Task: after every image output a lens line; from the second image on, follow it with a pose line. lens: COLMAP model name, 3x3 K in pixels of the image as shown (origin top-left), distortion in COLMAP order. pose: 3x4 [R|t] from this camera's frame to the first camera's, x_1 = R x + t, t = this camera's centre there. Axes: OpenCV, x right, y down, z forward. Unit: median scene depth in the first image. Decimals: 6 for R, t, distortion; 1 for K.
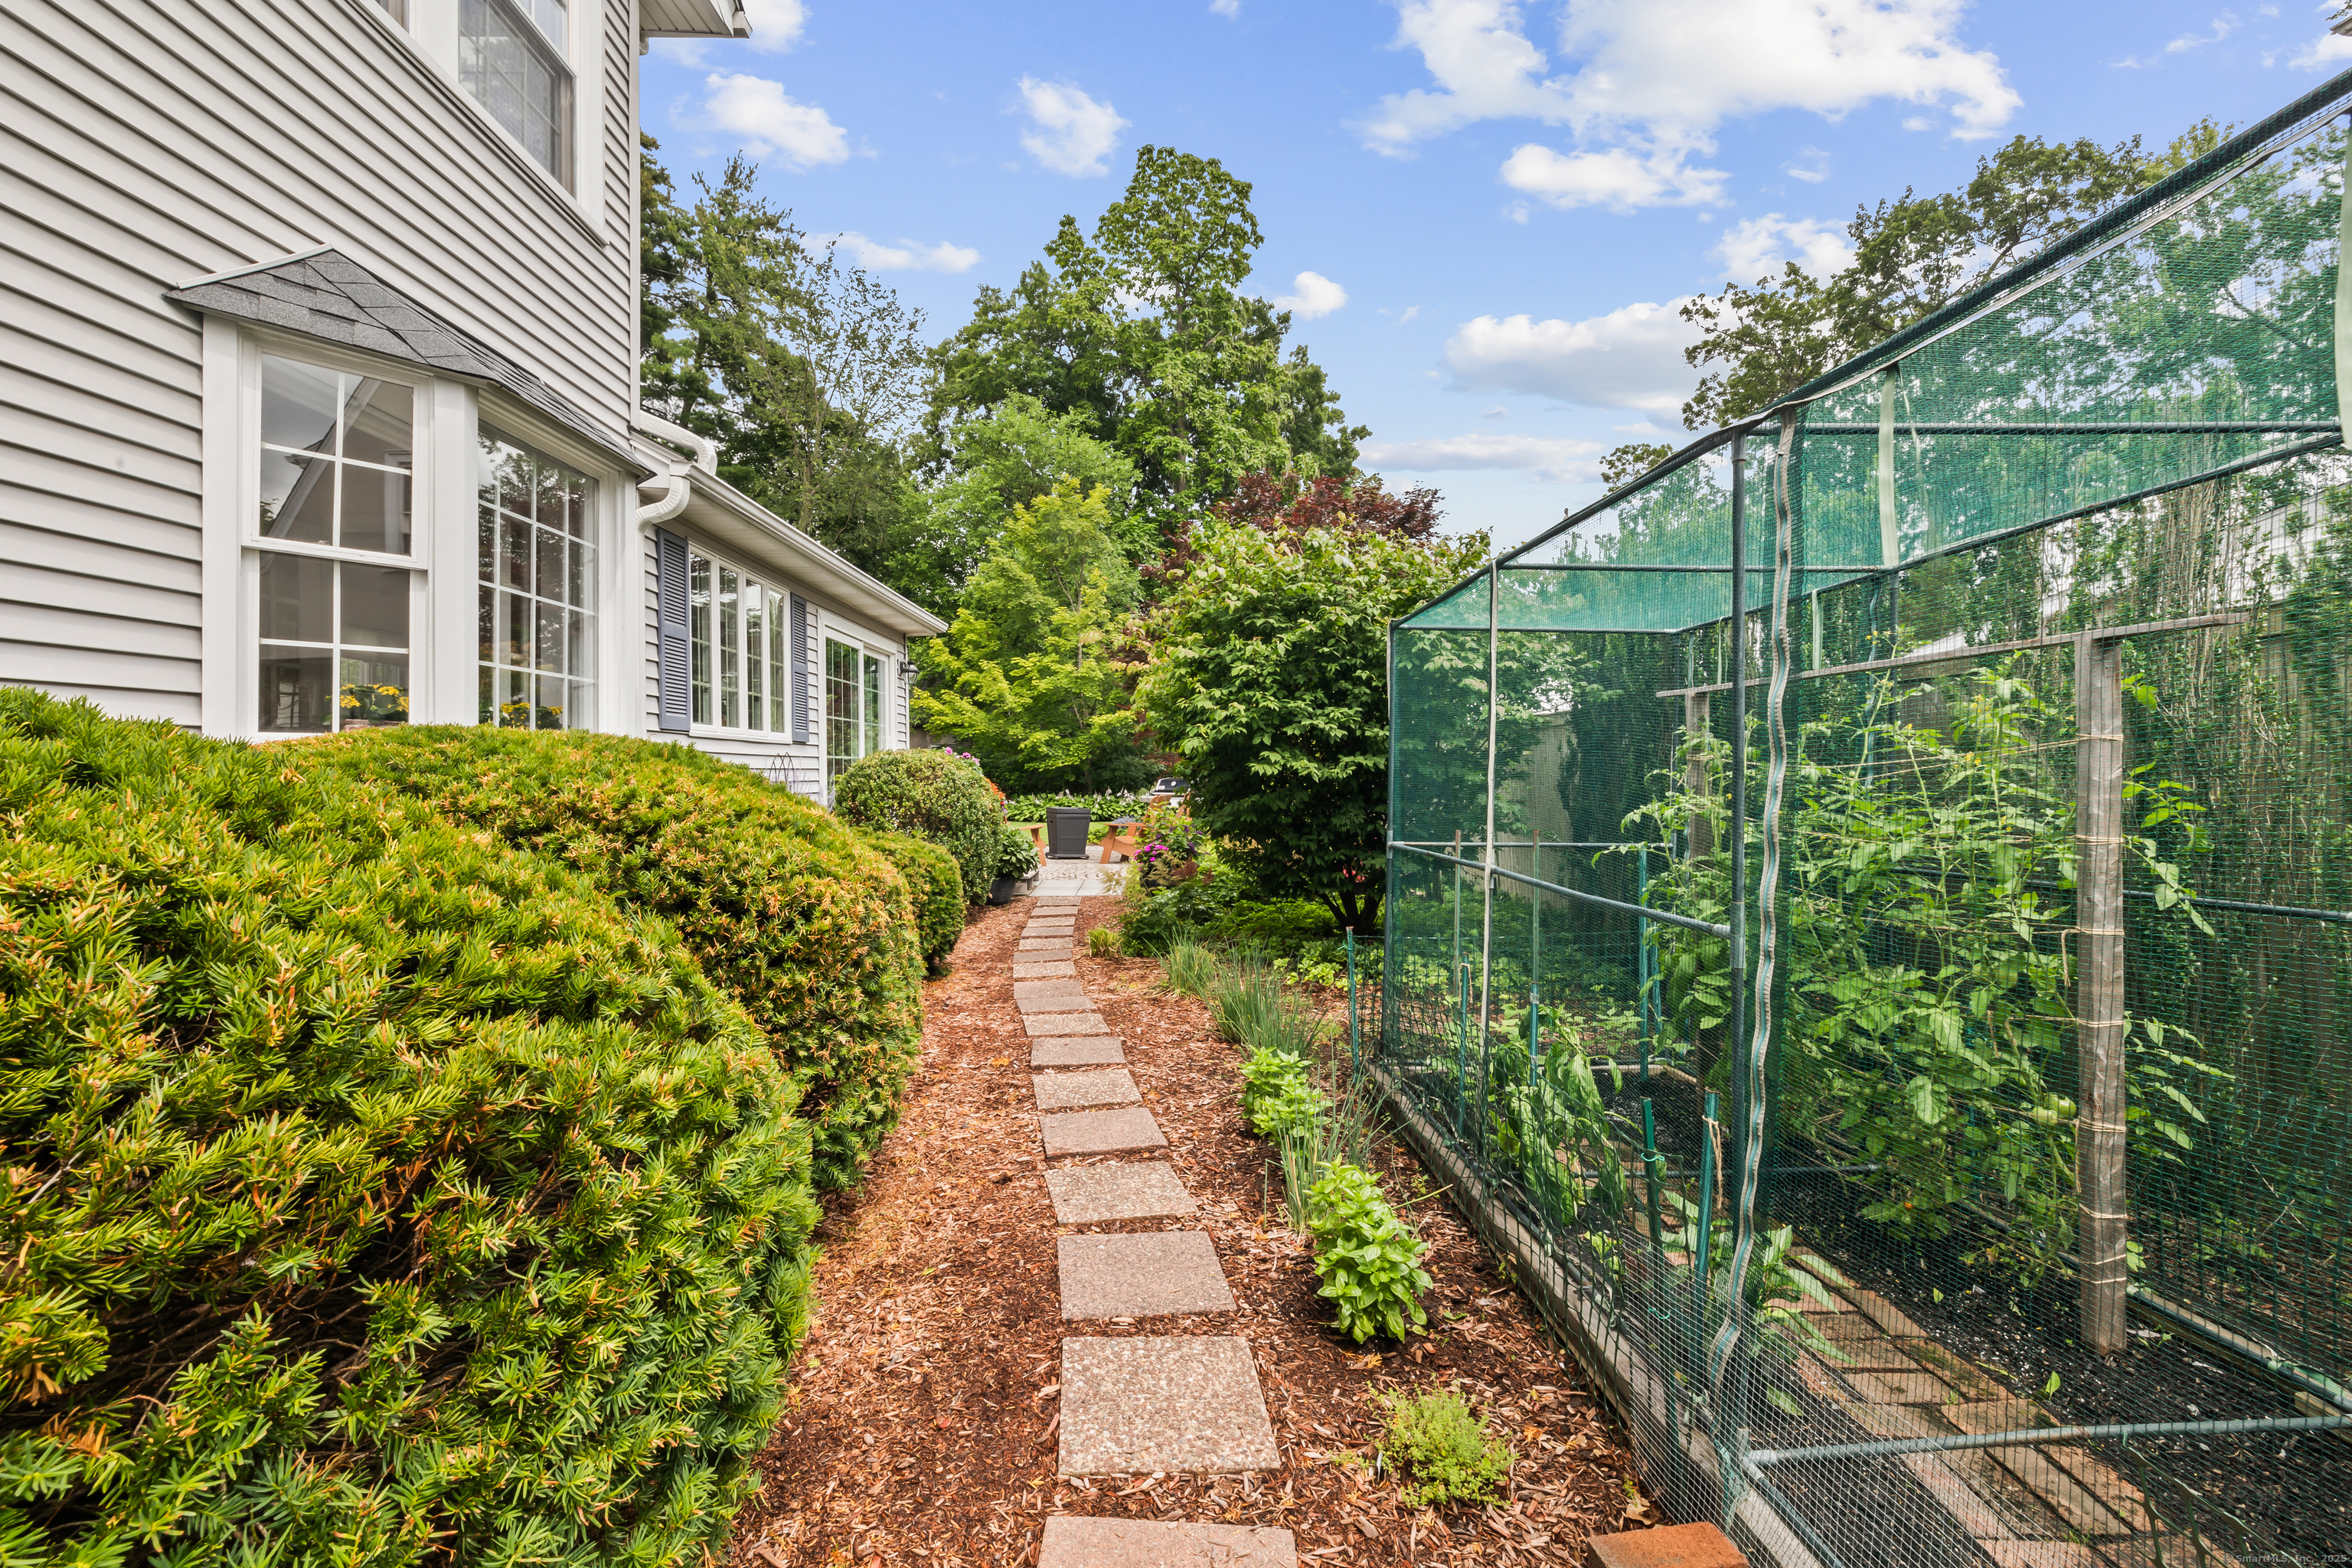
lens RADIAL K [[997.6, 0, 1171.7], [0, 997.6, 774.8], [0, 0, 1]] dist [-0.000793, -0.000205]
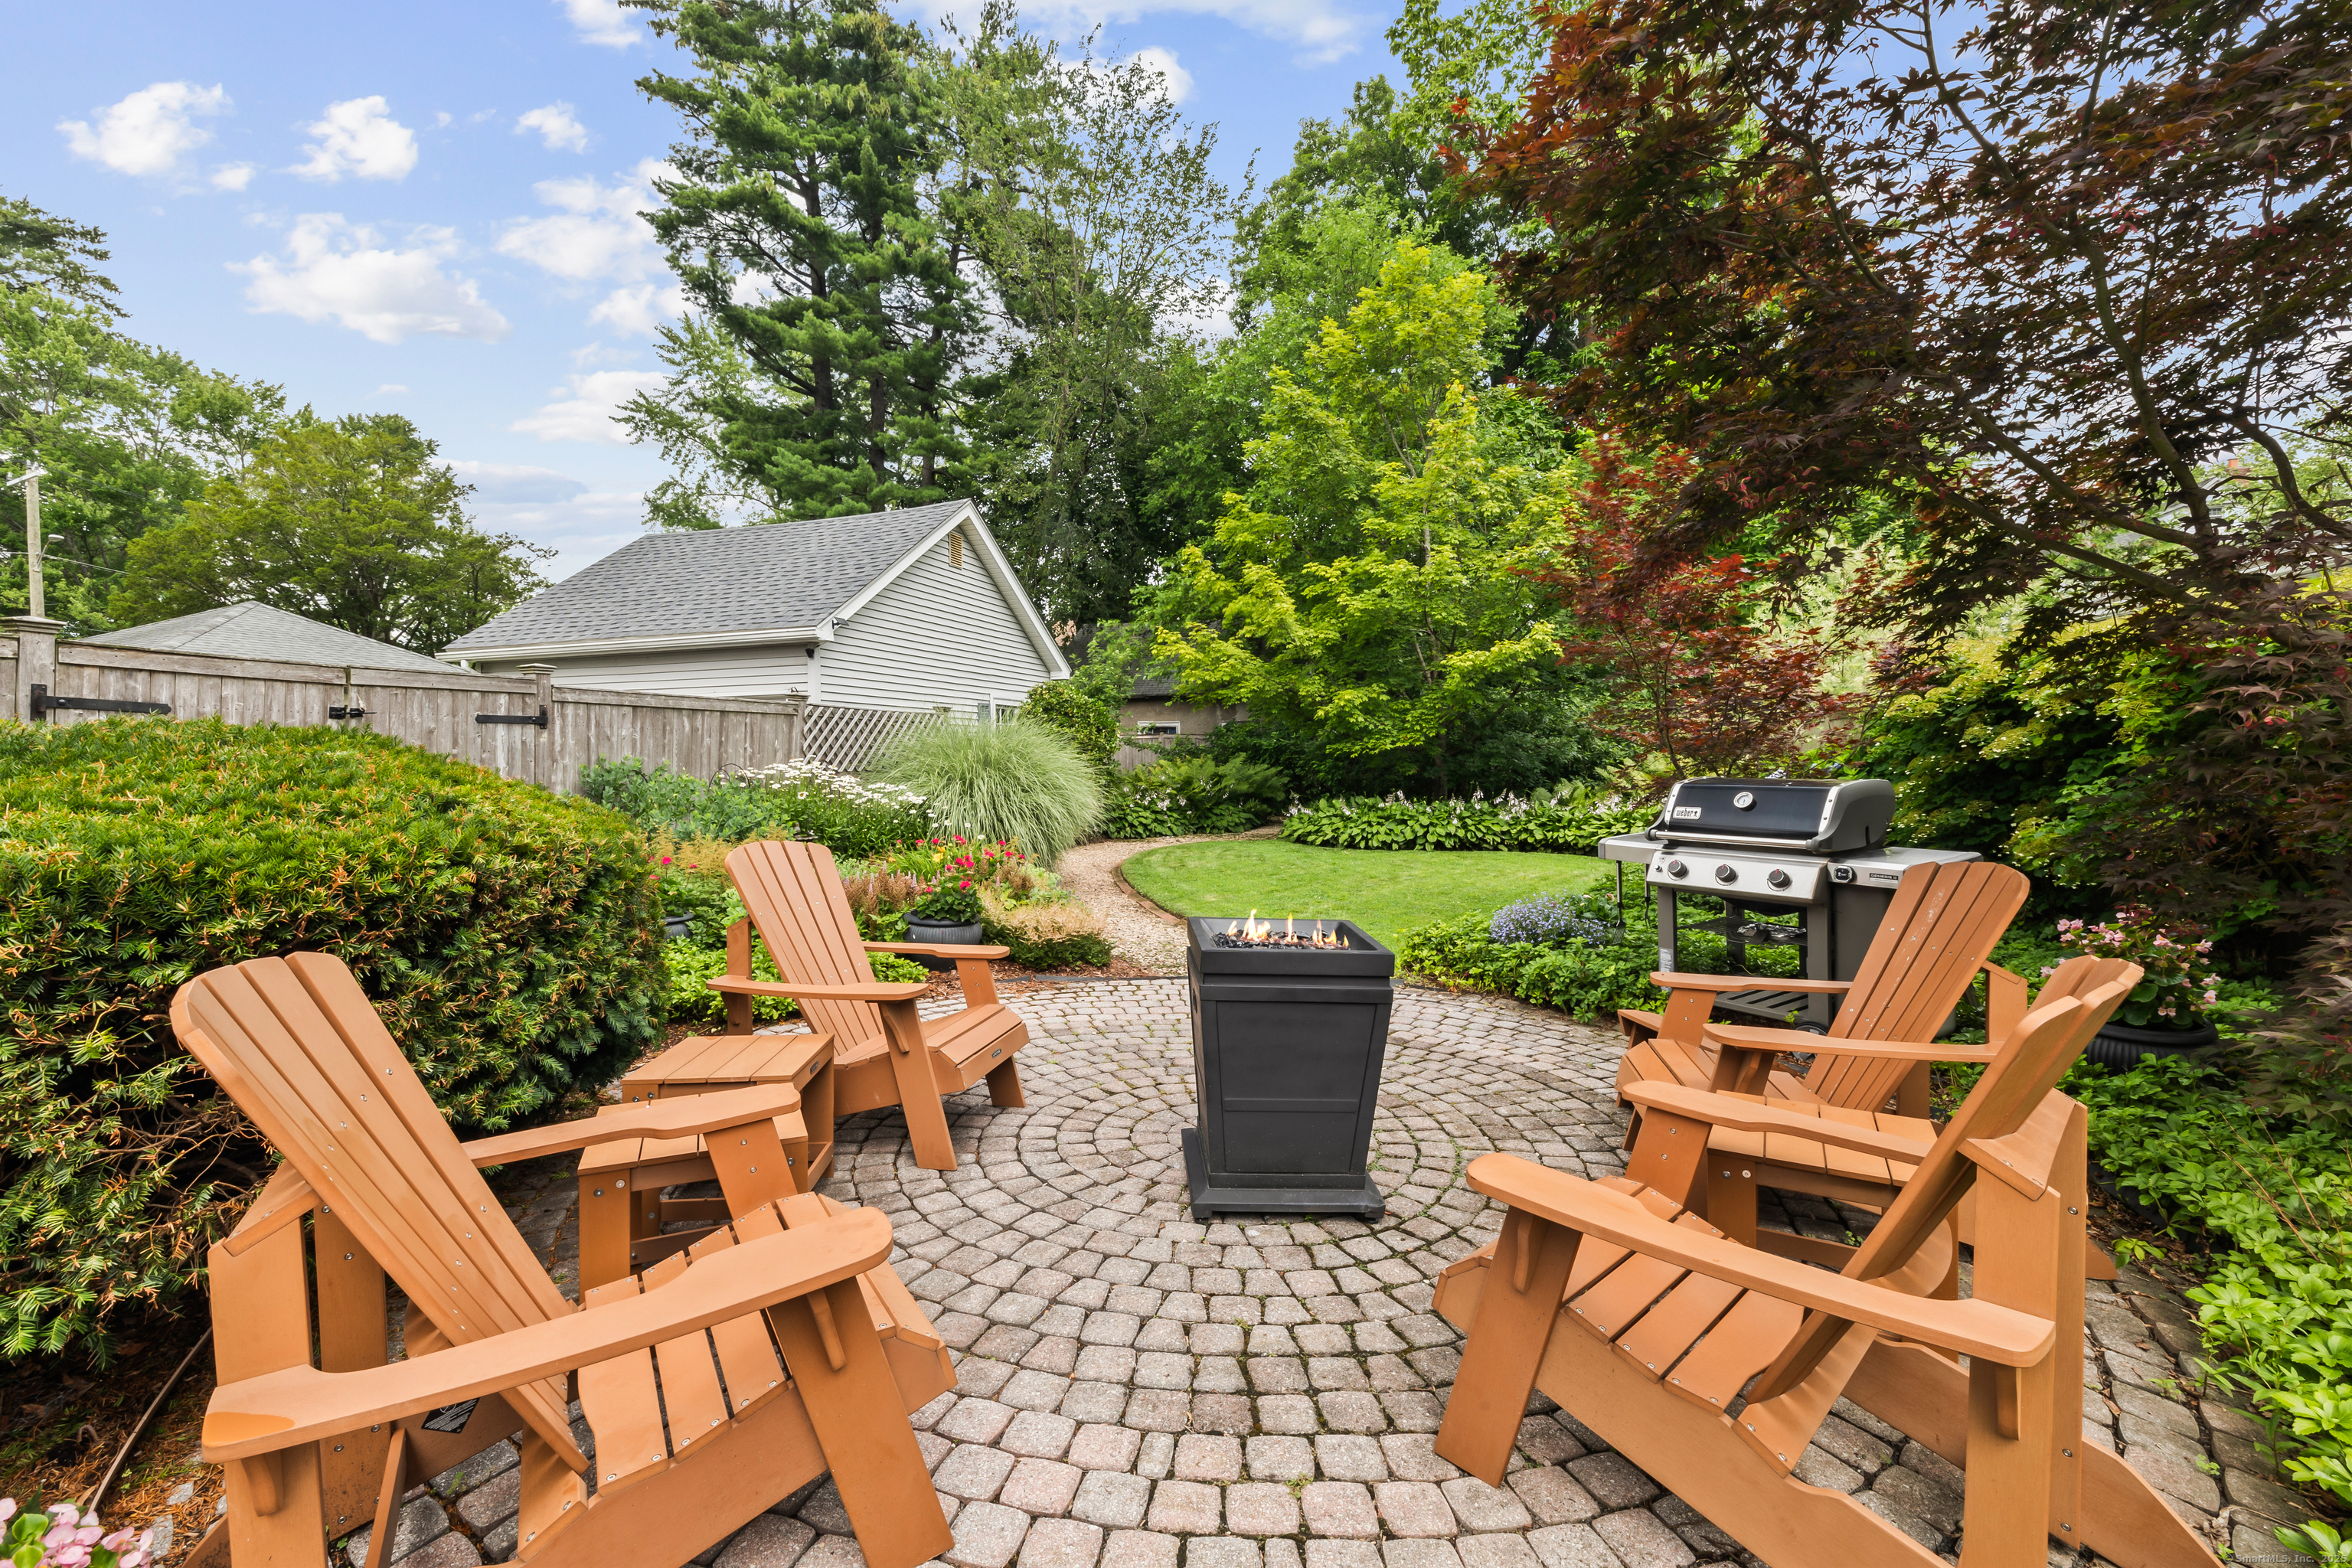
lens RADIAL K [[997.6, 0, 1171.7], [0, 997.6, 774.8], [0, 0, 1]] dist [-0.000793, -0.000205]
pose [[0.937821, 0.005550, -0.347075, -0.030717], [-0.000104, 0.999877, 0.015708, -0.003017], [0.347119, -0.014695, 0.937706, 0.425571]]
